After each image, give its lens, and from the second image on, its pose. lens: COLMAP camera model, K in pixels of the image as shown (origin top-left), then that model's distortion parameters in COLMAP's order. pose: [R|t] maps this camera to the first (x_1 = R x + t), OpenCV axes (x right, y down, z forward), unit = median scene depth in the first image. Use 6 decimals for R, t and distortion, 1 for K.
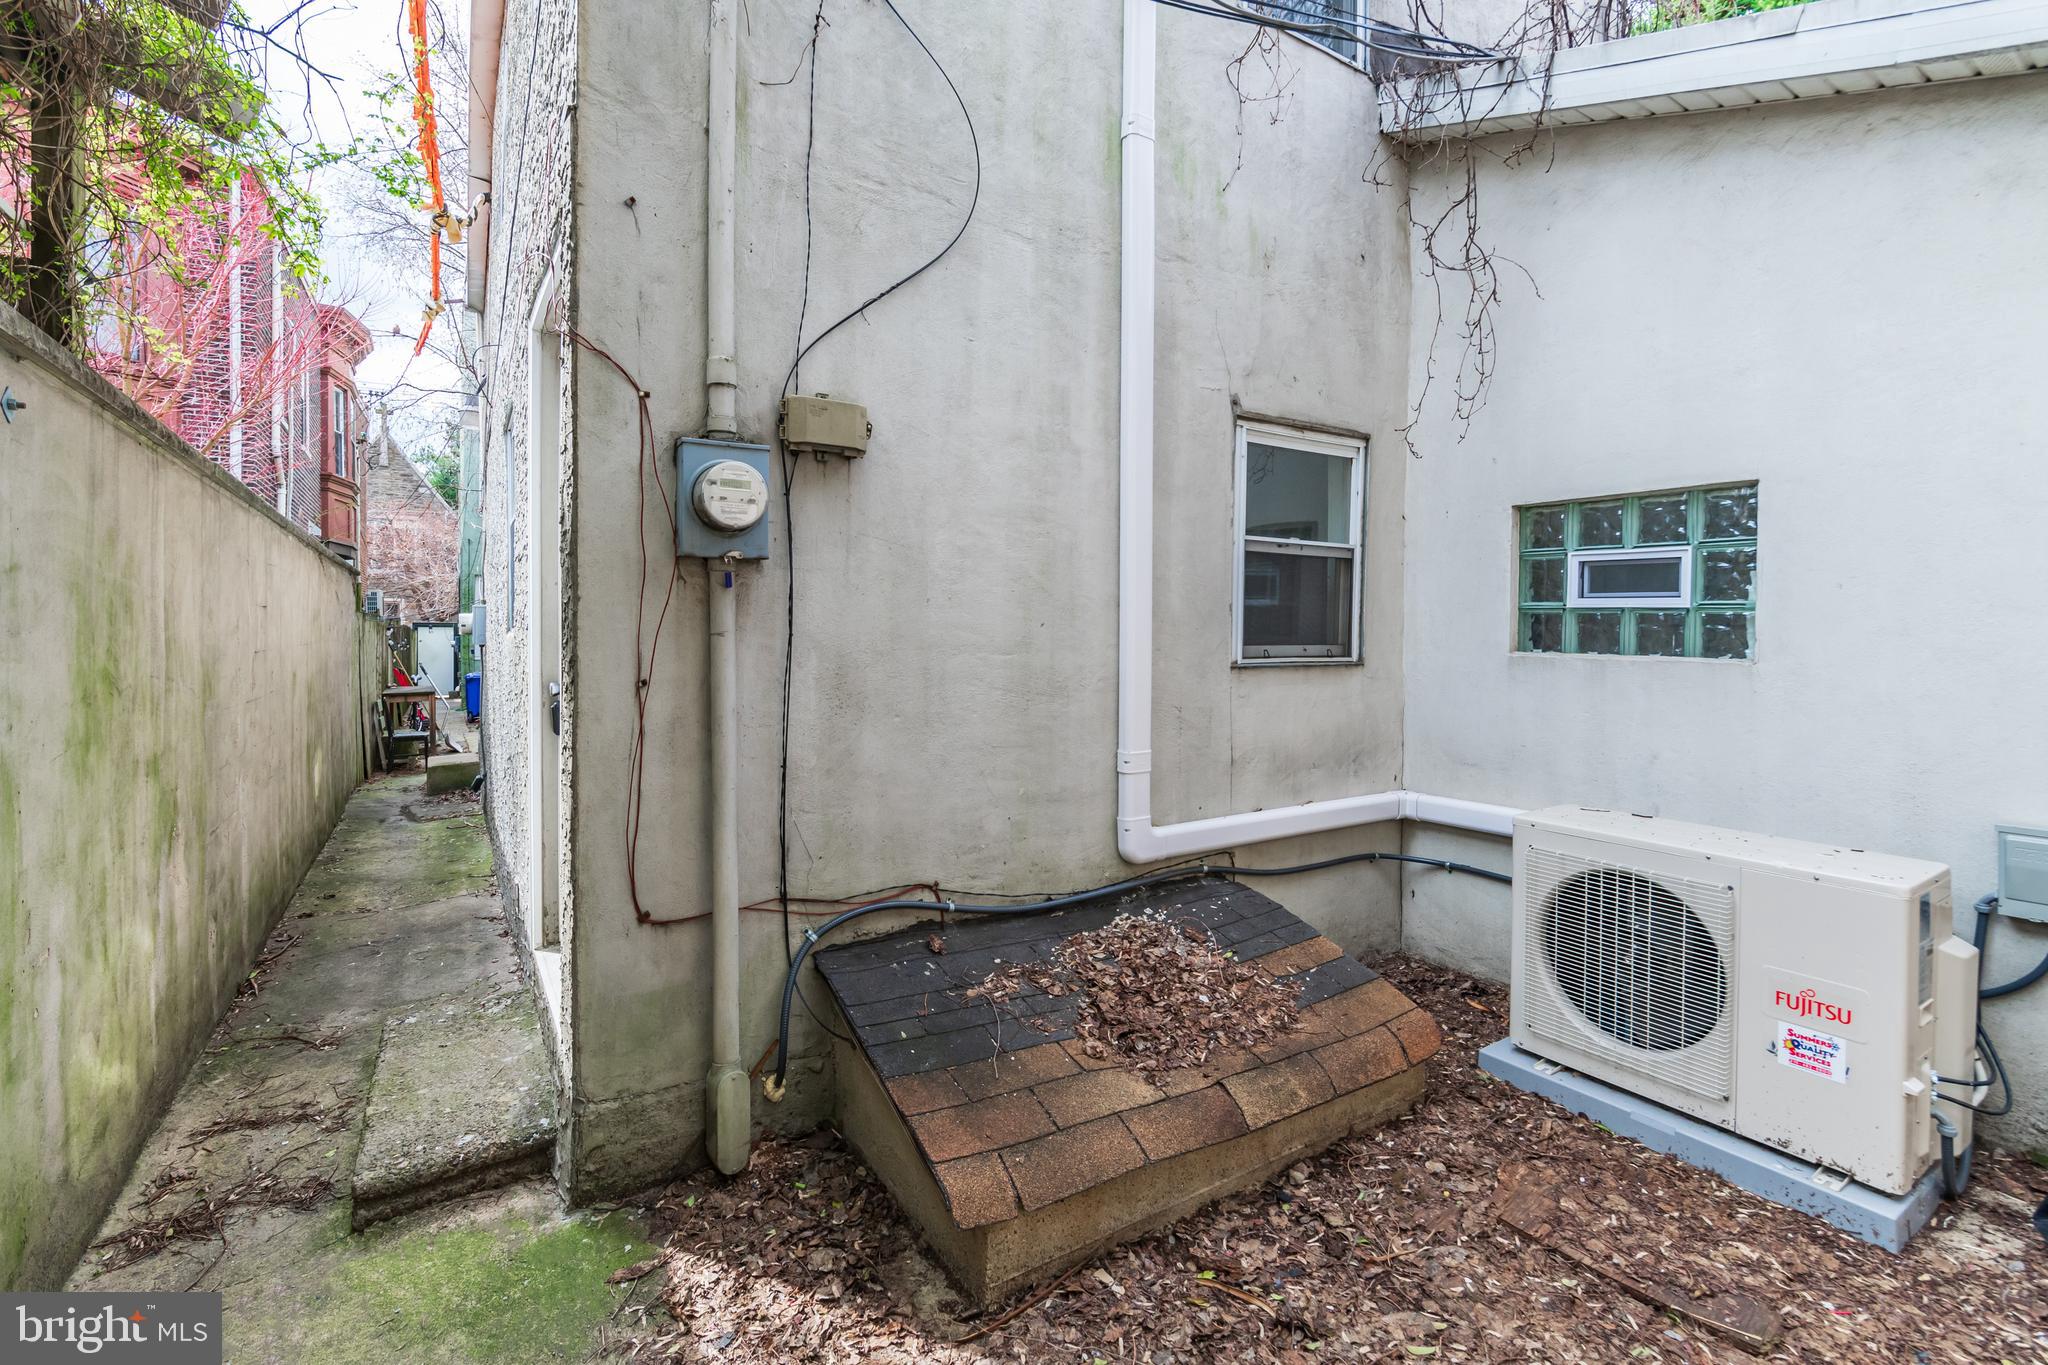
lens RADIAL K [[929.8, 0, 1022.6], [0, 929.8, 639.4], [0, 0, 1]] dist [-0.015605, 0.001099]
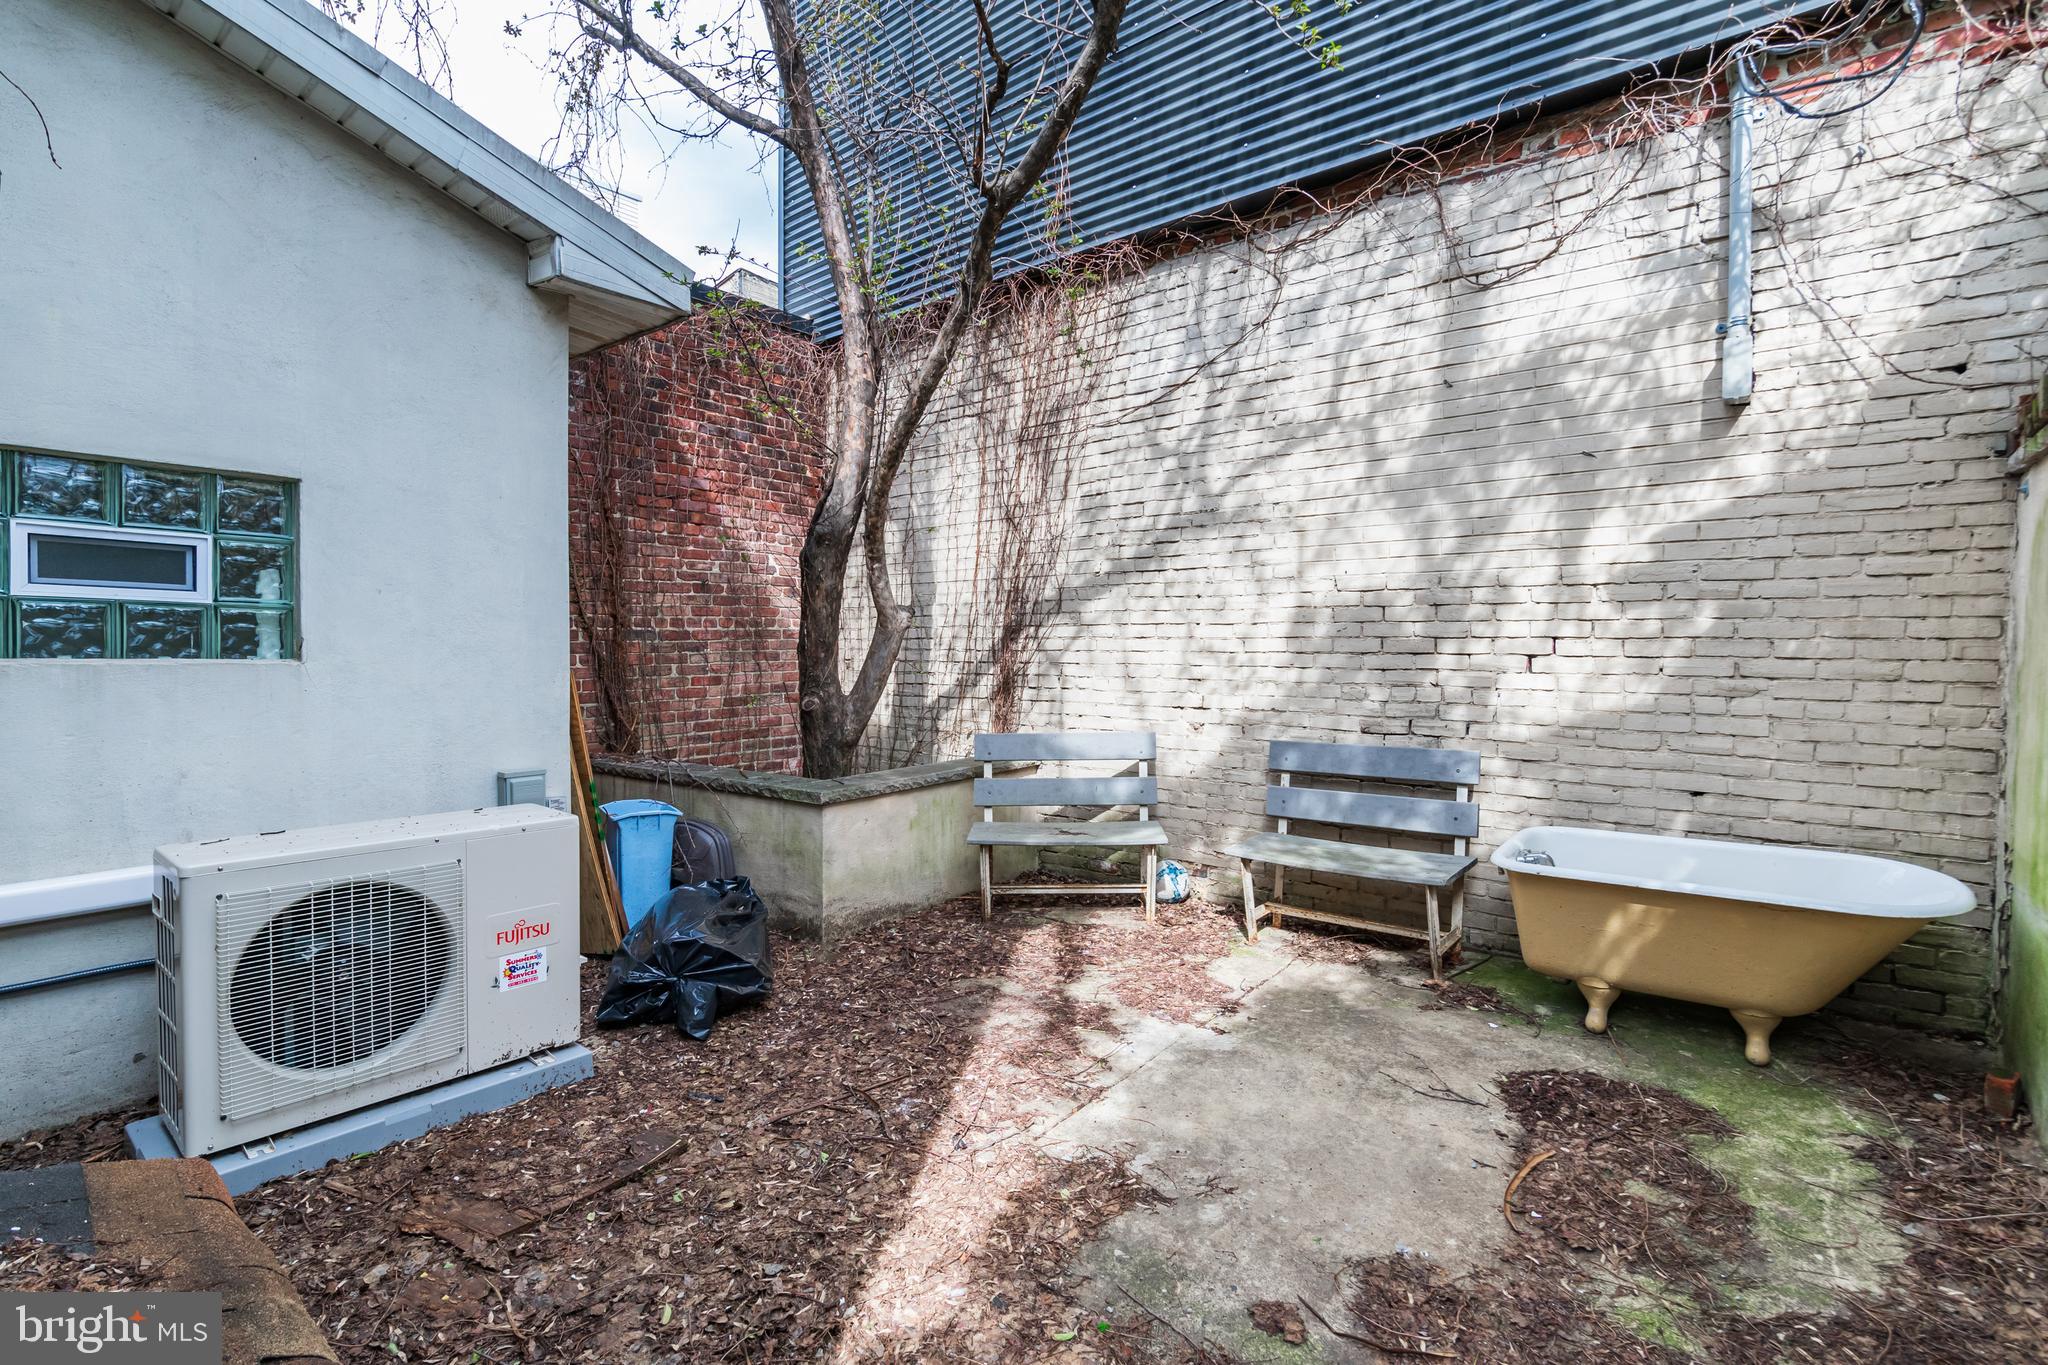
lens RADIAL K [[929.8, 0, 1022.4], [0, 929.8, 674.5], [0, 0, 1]] dist [-0.015605, 0.001099]
pose [[-0.318014, -0.031594, 0.947559, -0.465695], [0.002686, 0.999411, 0.034224, 0.007795], [-0.948082, 0.013429, -0.317742, 0.658334]]
